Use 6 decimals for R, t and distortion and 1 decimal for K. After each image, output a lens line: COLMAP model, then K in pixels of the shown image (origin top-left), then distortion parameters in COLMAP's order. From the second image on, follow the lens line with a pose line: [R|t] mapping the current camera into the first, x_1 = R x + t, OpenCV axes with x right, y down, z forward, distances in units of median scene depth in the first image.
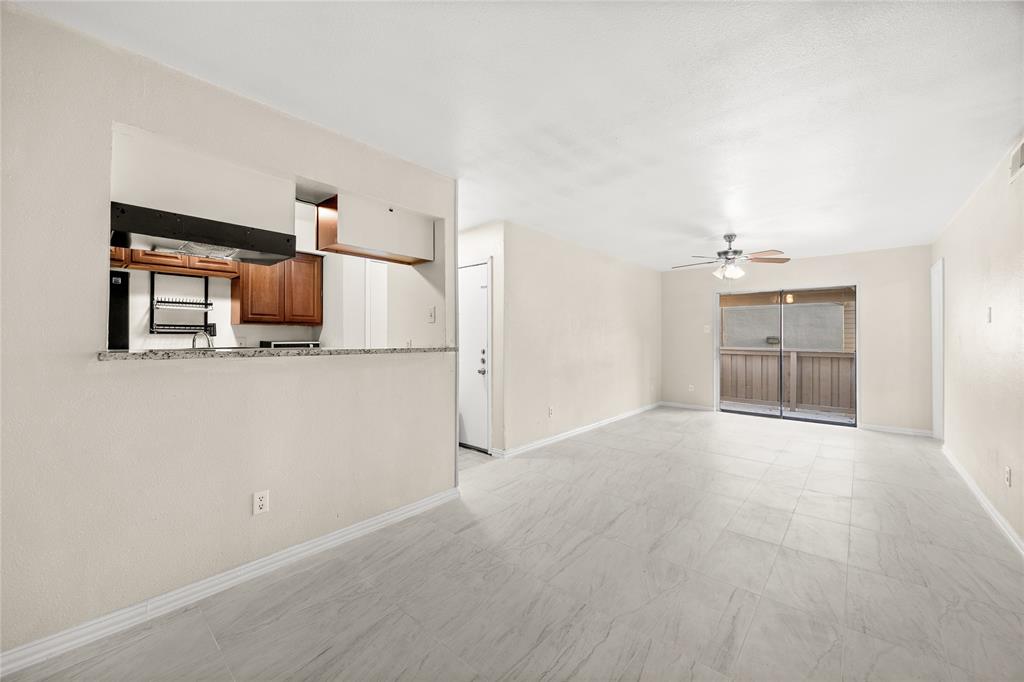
lens RADIAL K [[391.3, 0, 509.9], [0, 391.3, 339.6], [0, 0, 1]] dist [-0.000490, -0.000036]
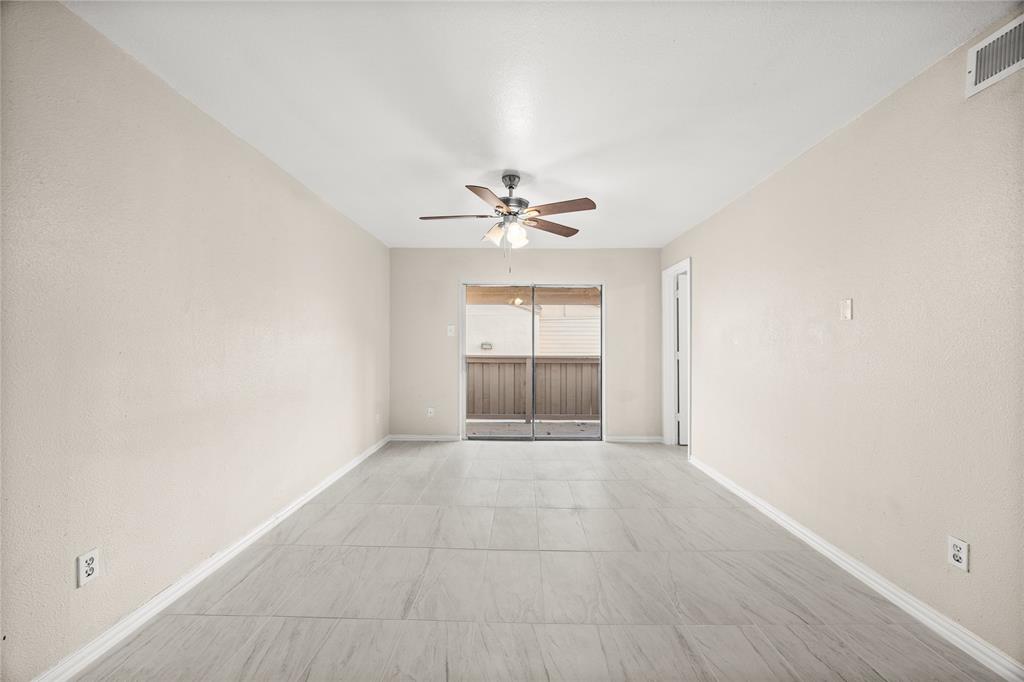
lens RADIAL K [[391.3, 0, 513.6], [0, 391.3, 339.3], [0, 0, 1]] dist [-0.000490, -0.000036]
pose [[0.757400, 0.010117, 0.652873, 0.129343], [0.001523, 0.999850, -0.017261, 0.003869], [-0.652949, 0.014067, 0.757271, 0.425120]]
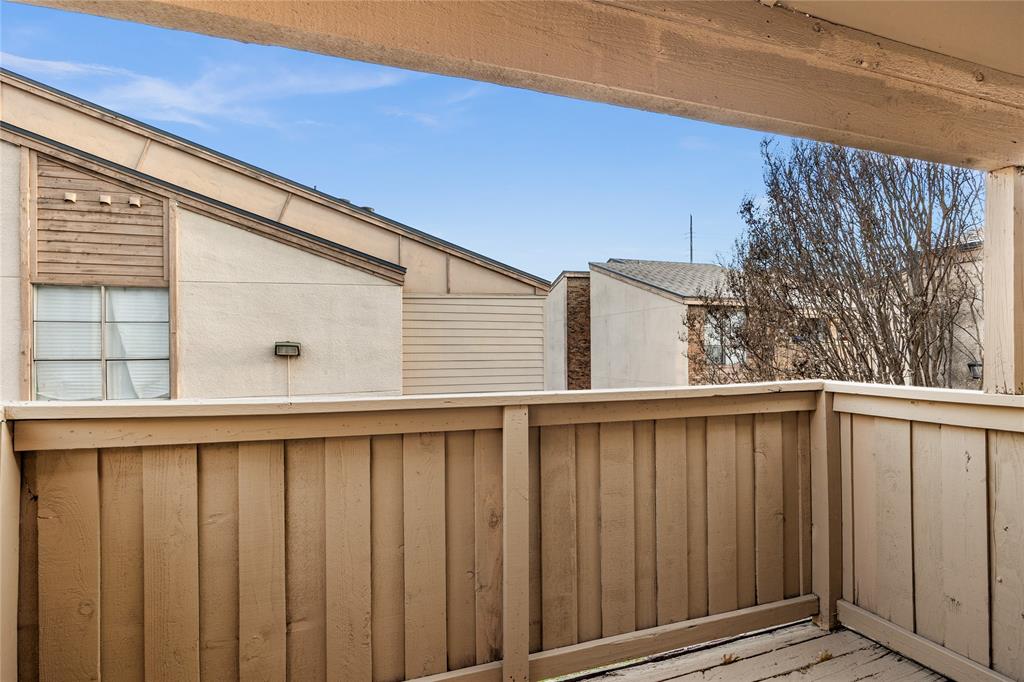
lens RADIAL K [[521.3, 0, 516.9], [0, 521.3, 344.7], [0, 0, 1]] dist [0.000232, 0.000035]
pose [[0.485277, -0.001885, 0.874358, 0.633800], [0.009958, 0.999945, -0.003371, 0.000038], [-0.874304, 0.010343, 0.485269, 1.119822]]
